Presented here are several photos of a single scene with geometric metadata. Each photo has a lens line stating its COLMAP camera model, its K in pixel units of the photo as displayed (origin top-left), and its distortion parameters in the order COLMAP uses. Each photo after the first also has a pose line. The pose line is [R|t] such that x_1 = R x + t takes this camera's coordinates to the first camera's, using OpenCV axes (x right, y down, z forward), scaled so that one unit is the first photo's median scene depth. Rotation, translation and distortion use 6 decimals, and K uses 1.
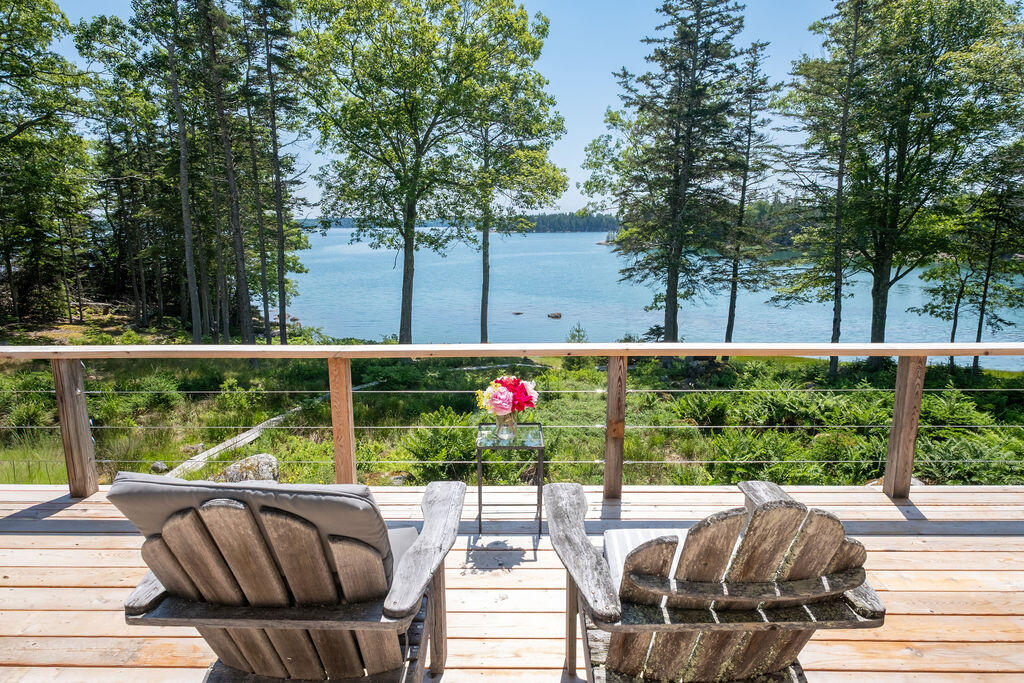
lens RADIAL K [[588.5, 0, 510.8], [0, 588.5, 333.8], [0, 0, 1]] dist [-0.000989, 0.000868]
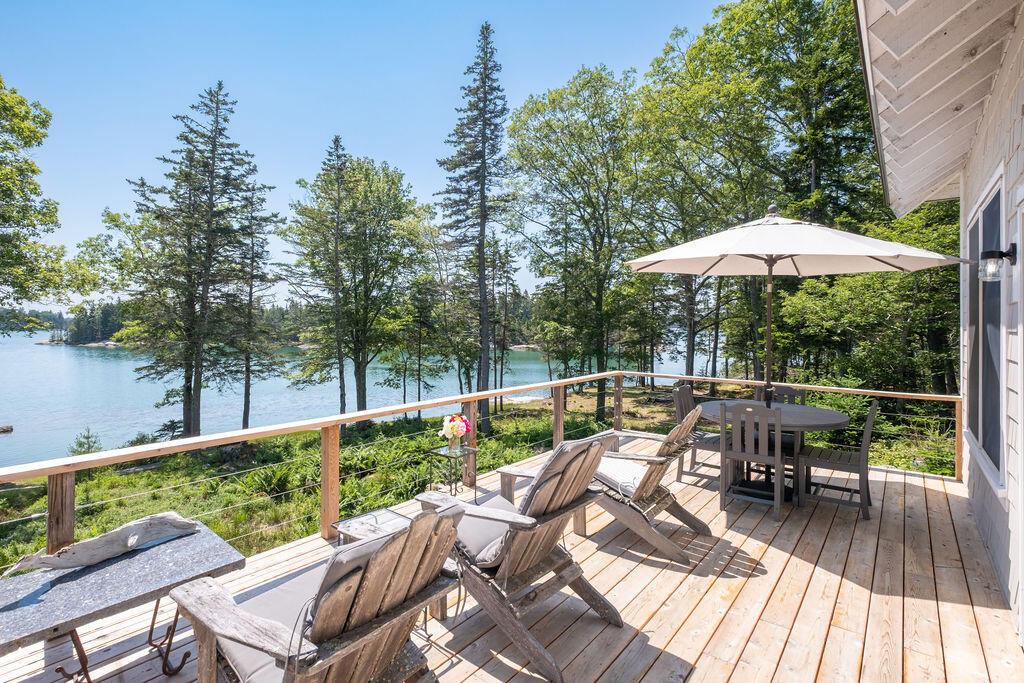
lens RADIAL K [[503.3, 0, 501.5], [0, 503.3, 324.4], [0, 0, 1]] dist [0.000632, 0.000389]
pose [[0.621671, 0.008012, 0.783237, -0.103847], [0.134354, 0.984037, -0.116705, 0.000282], [-0.771670, 0.177783, 0.610671, -0.008080]]
